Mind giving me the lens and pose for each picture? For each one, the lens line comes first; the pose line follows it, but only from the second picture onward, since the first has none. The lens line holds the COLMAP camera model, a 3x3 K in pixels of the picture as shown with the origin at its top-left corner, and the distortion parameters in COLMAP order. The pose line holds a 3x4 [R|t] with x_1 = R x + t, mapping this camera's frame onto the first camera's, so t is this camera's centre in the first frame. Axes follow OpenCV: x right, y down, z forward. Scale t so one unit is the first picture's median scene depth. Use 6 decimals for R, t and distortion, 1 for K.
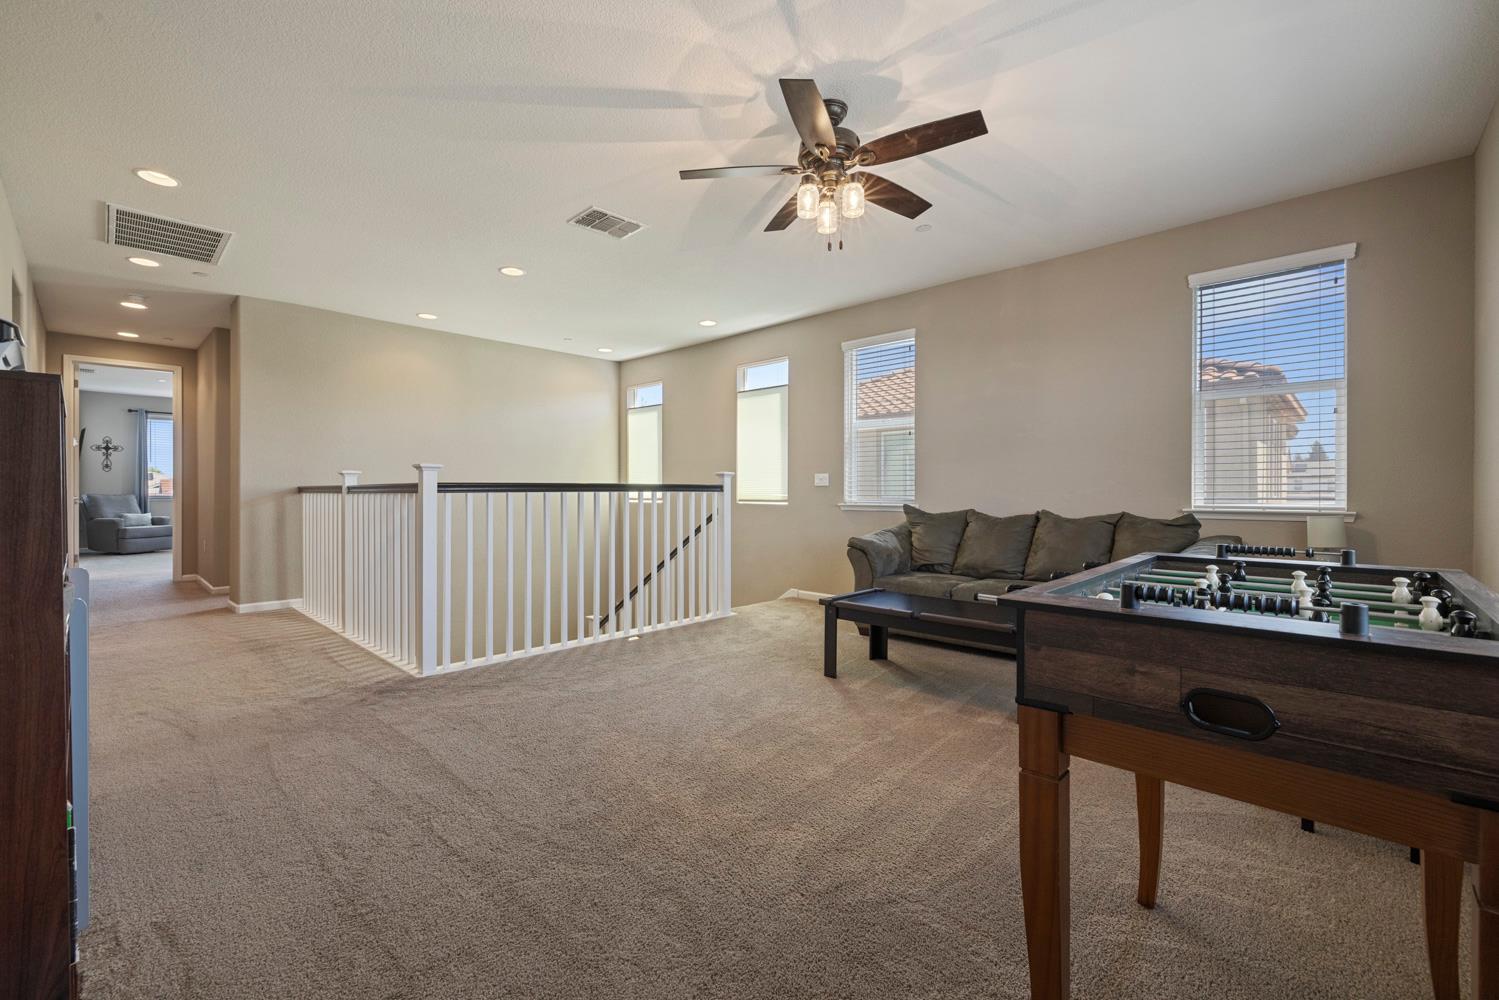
lens RADIAL K [[631.2, 0, 755.1], [0, 631.2, 498.8], [0, 0, 1]] dist [-0.000043, 0.000018]
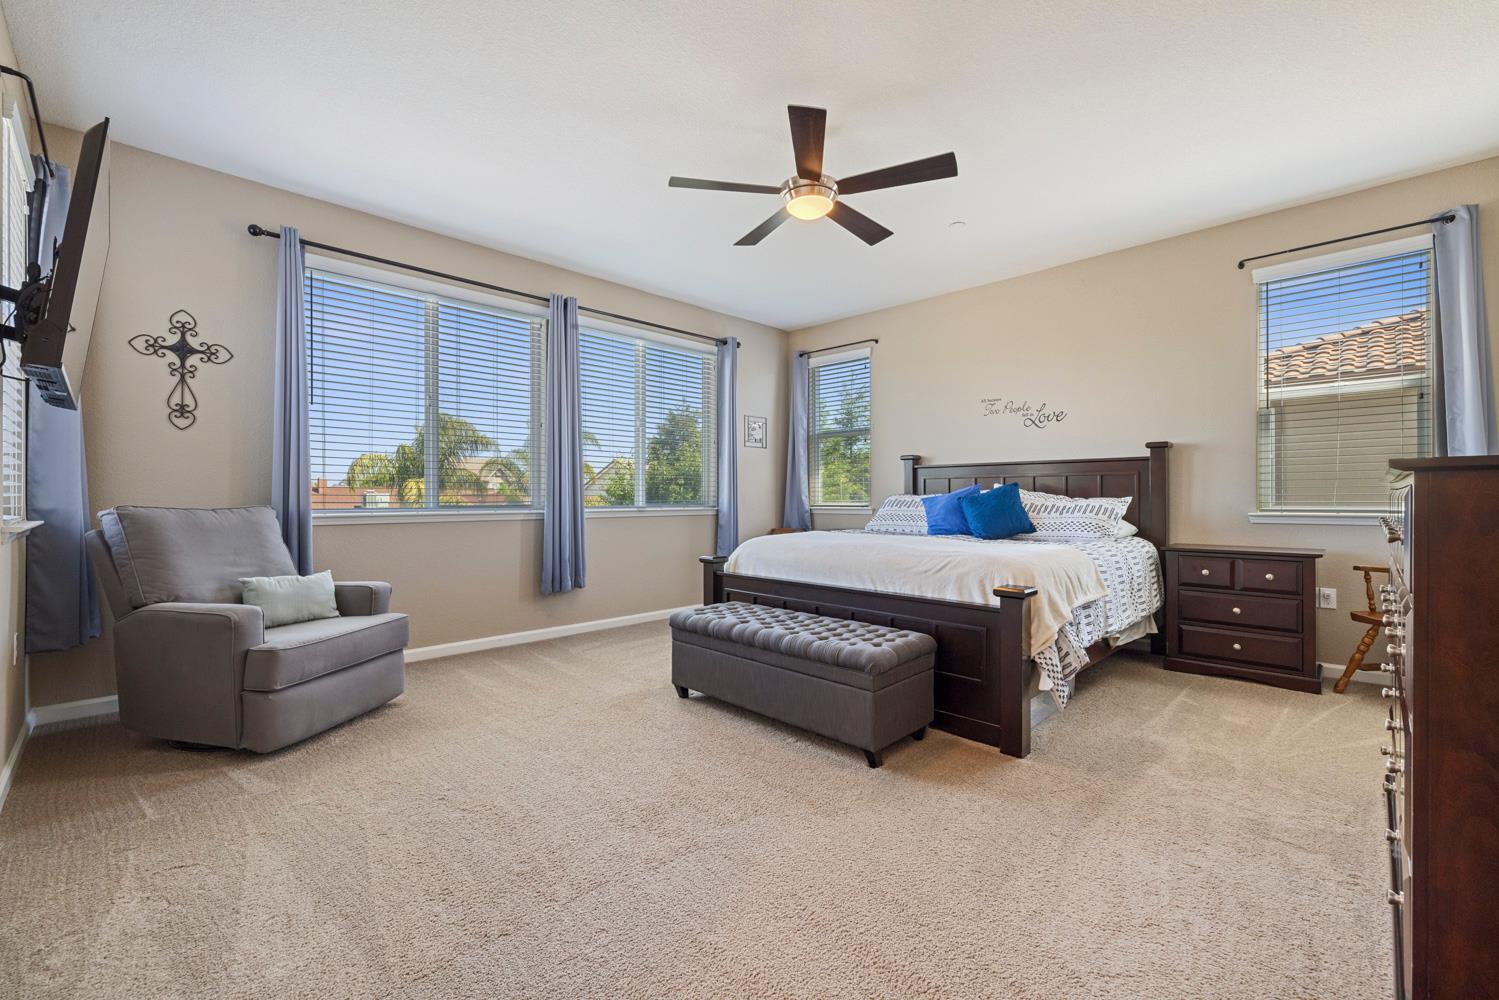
lens RADIAL K [[631.2, 0, 756.3], [0, 631.2, 495.0], [0, 0, 1]] dist [-0.000043, 0.000018]
pose [[0.999711, -0.007431, -0.022843, -0.753913], [0.007182, 0.999914, -0.010949, -0.007424], [0.022922, 0.010782, 0.999679, 0.713388]]
